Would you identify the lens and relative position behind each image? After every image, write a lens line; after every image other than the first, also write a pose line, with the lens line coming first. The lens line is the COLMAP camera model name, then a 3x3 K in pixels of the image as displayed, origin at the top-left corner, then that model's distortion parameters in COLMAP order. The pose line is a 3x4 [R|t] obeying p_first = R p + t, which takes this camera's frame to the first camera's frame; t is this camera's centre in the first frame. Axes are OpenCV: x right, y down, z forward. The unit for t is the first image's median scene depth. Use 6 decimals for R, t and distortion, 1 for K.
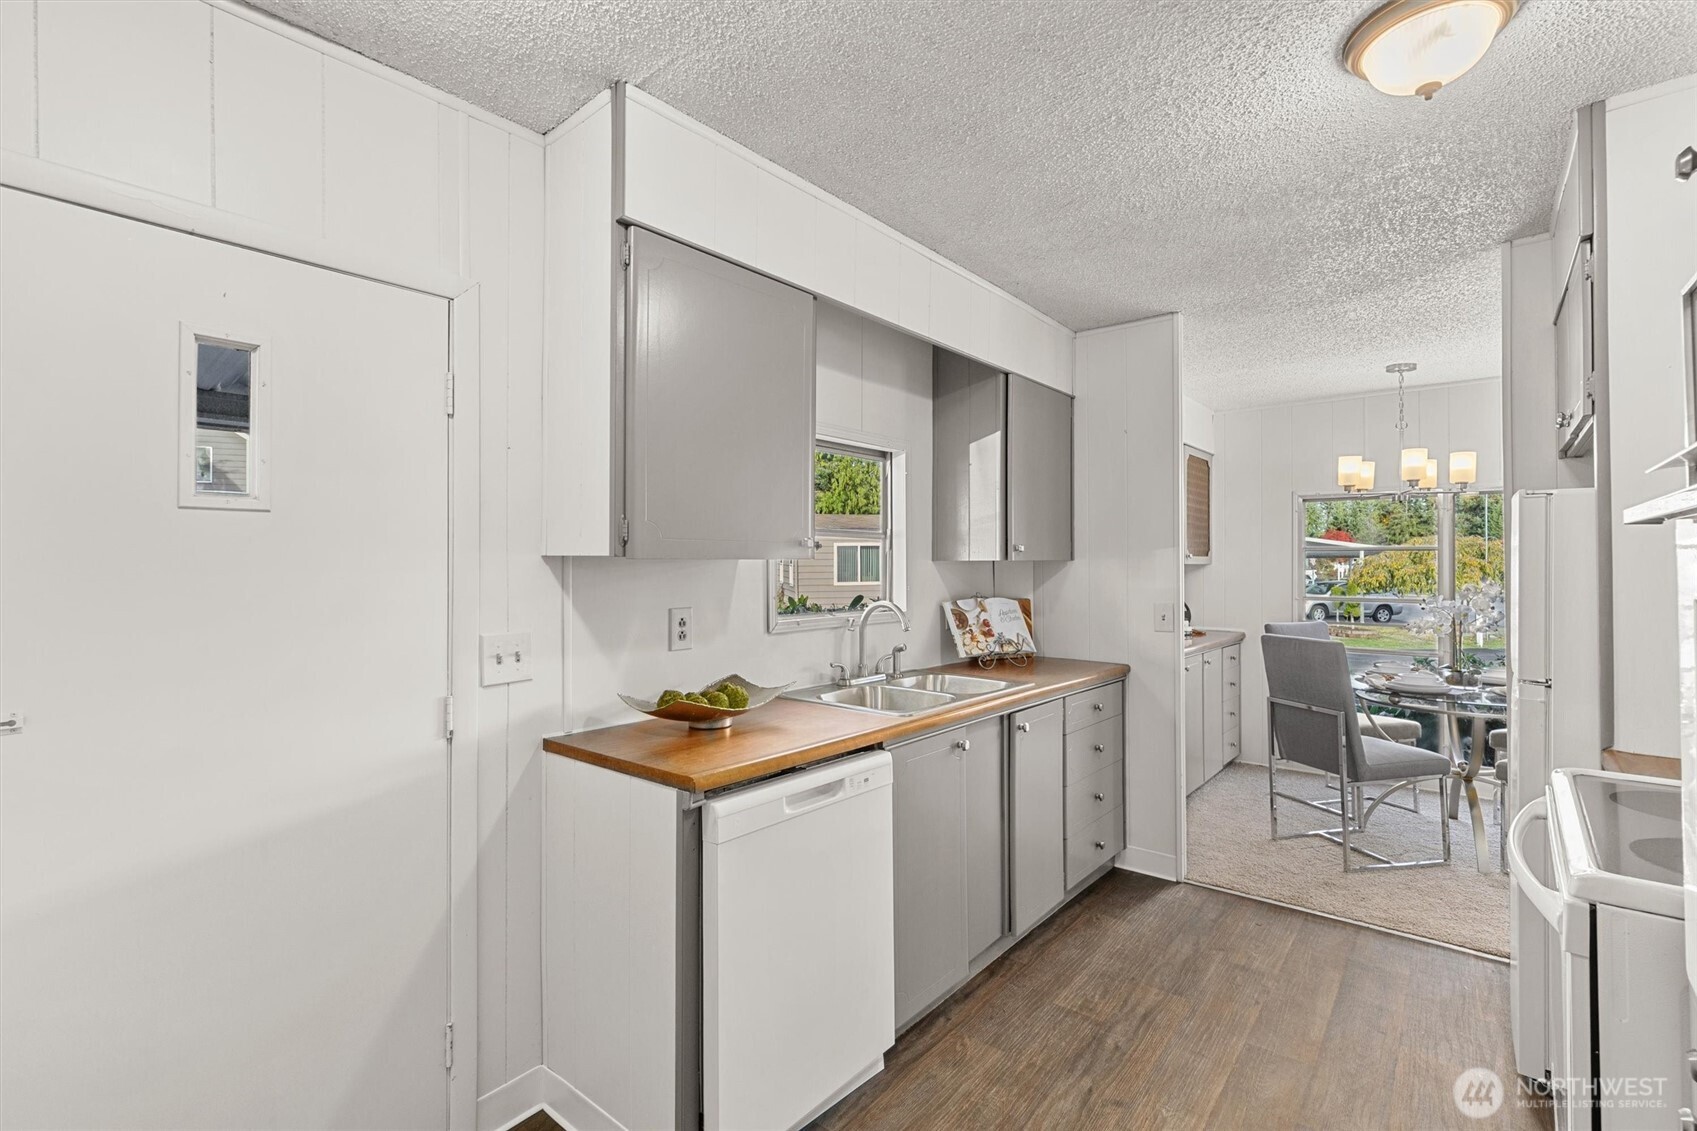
lens RADIAL K [[755.1, 0, 845.1], [0, 755.1, 549.7], [0, 0, 1]] dist [0.000172, 0.000376]
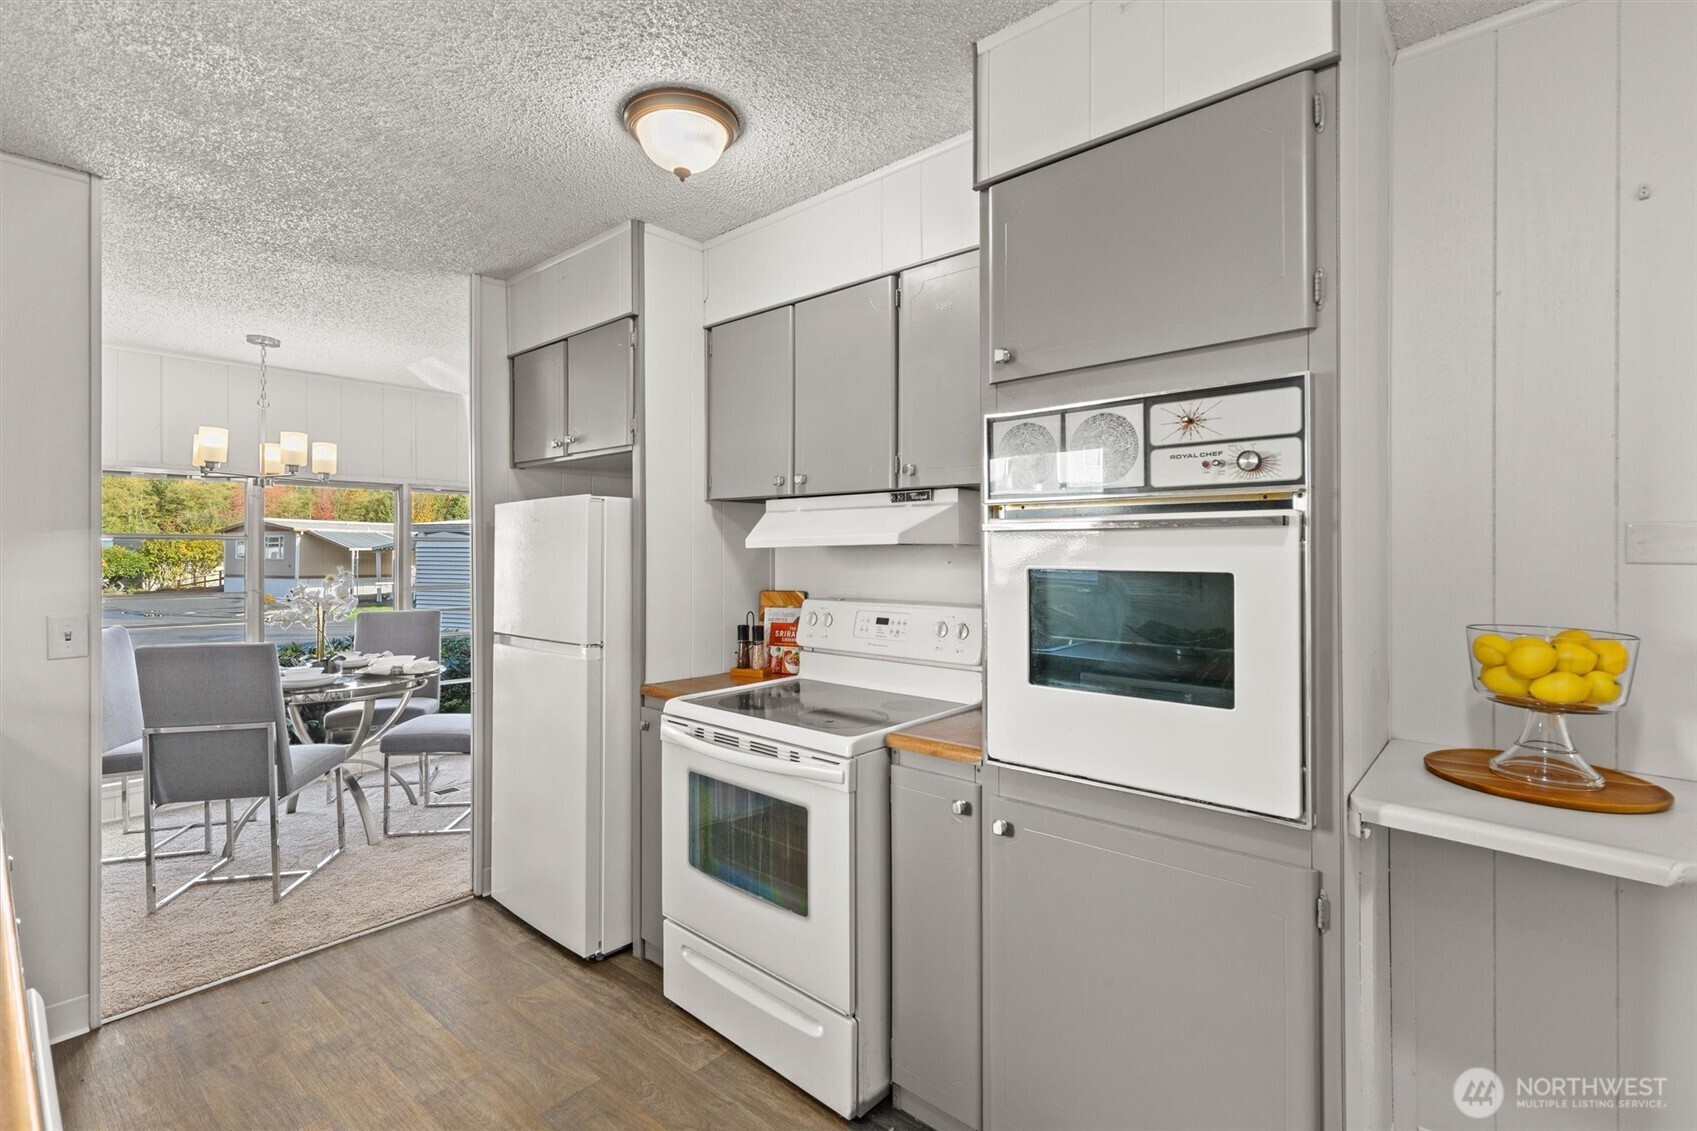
lens RADIAL K [[764.3, 0, 843.9], [0, 764.3, 552.4], [0, 0, 1]] dist [0.003427, -0.000752]
pose [[0.024149, 0.002365, 0.999706, -0.263192], [-0.017115, 0.999852, -0.001952, 0.008431], [-0.999562, -0.017063, 0.024186, 0.384491]]
